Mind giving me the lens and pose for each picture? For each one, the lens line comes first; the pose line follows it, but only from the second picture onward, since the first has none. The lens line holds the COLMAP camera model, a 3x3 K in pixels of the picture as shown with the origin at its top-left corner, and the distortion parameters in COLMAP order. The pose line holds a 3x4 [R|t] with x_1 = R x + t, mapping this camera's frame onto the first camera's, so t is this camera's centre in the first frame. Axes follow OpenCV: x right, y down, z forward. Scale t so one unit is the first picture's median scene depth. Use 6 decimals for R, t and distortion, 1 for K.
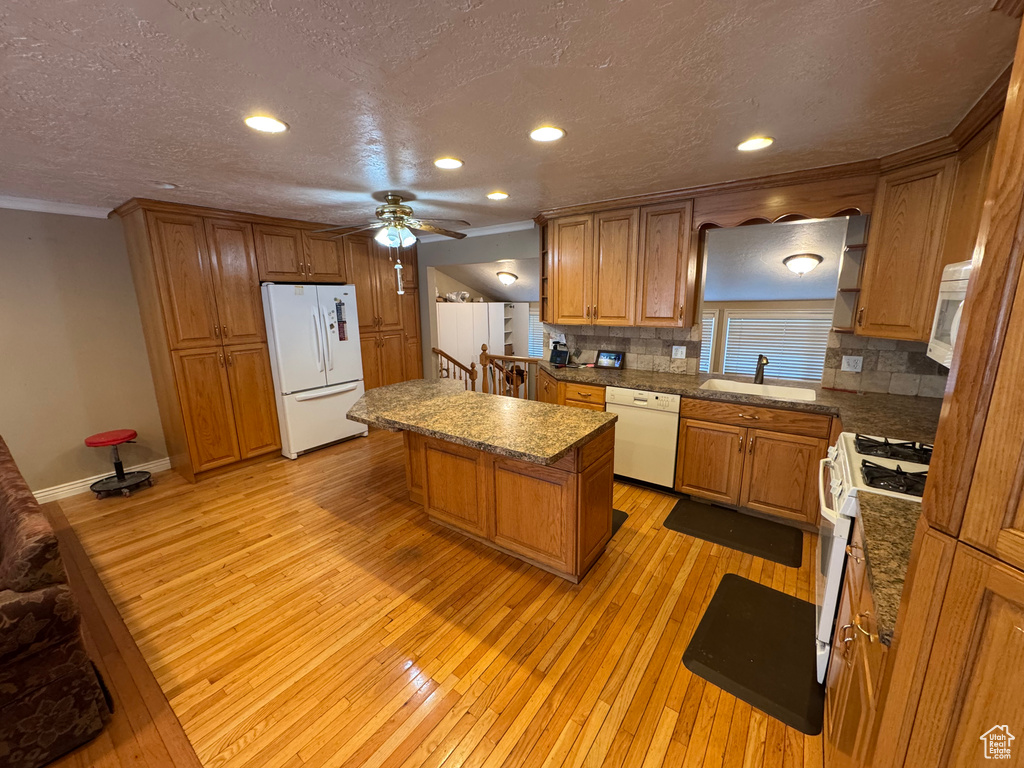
lens RADIAL K [[407.1, 0, 512.9], [0, 407.1, 383.2], [0, 0, 1]] dist [-0.002939, -0.000320]
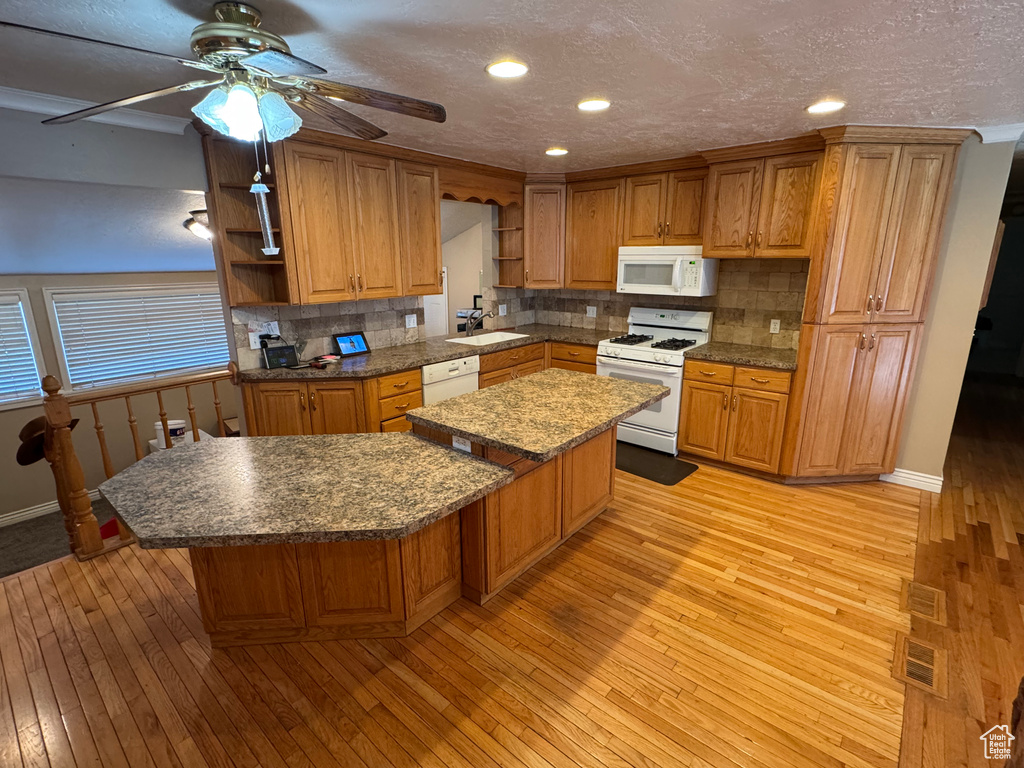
lens RADIAL K [[486.1, 0, 512.7], [0, 486.1, 382.1], [0, 0, 1]] dist [-0.002874, -0.001090]
pose [[0.073943, -0.233570, 0.969524, -0.825090], [0.209917, 0.954050, 0.213832, -0.152803], [-0.974919, 0.187708, 0.119576, 0.747222]]
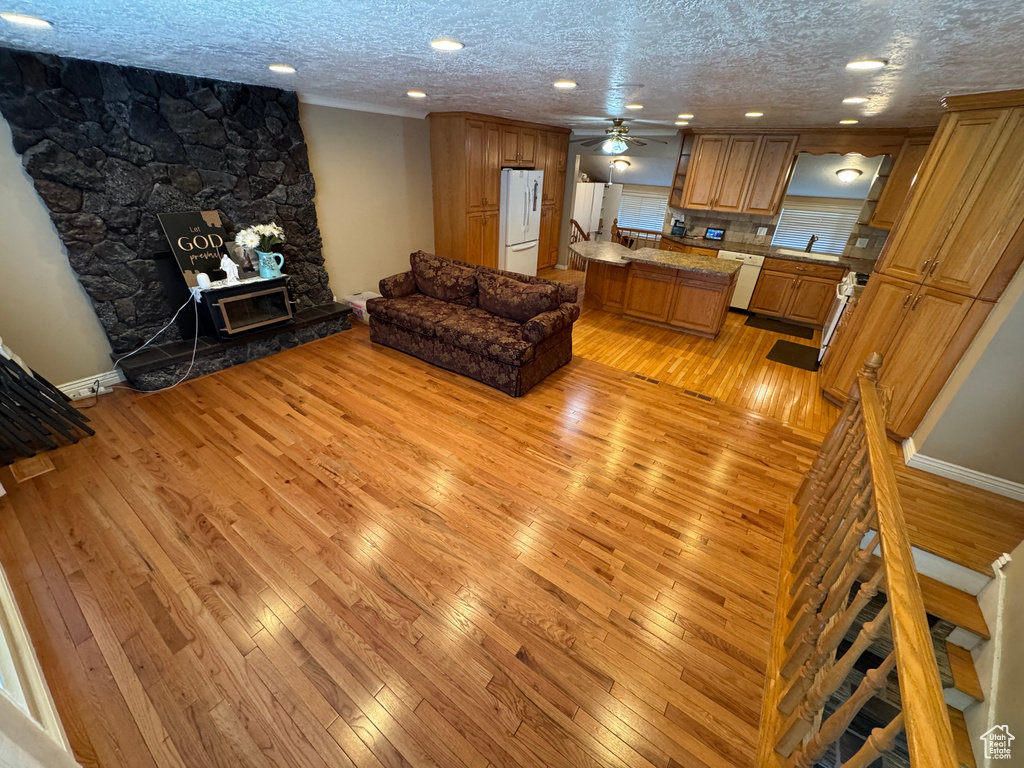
lens RADIAL K [[407.1, 0, 513.3], [0, 407.1, 384.6], [0, 0, 1]] dist [-0.002939, -0.000320]
pose [[0.998492, 0.041505, 0.035940, -0.727414], [-0.050155, 0.955834, 0.289595, 0.104365], [-0.022333, -0.290961, 0.956474, -0.846851]]
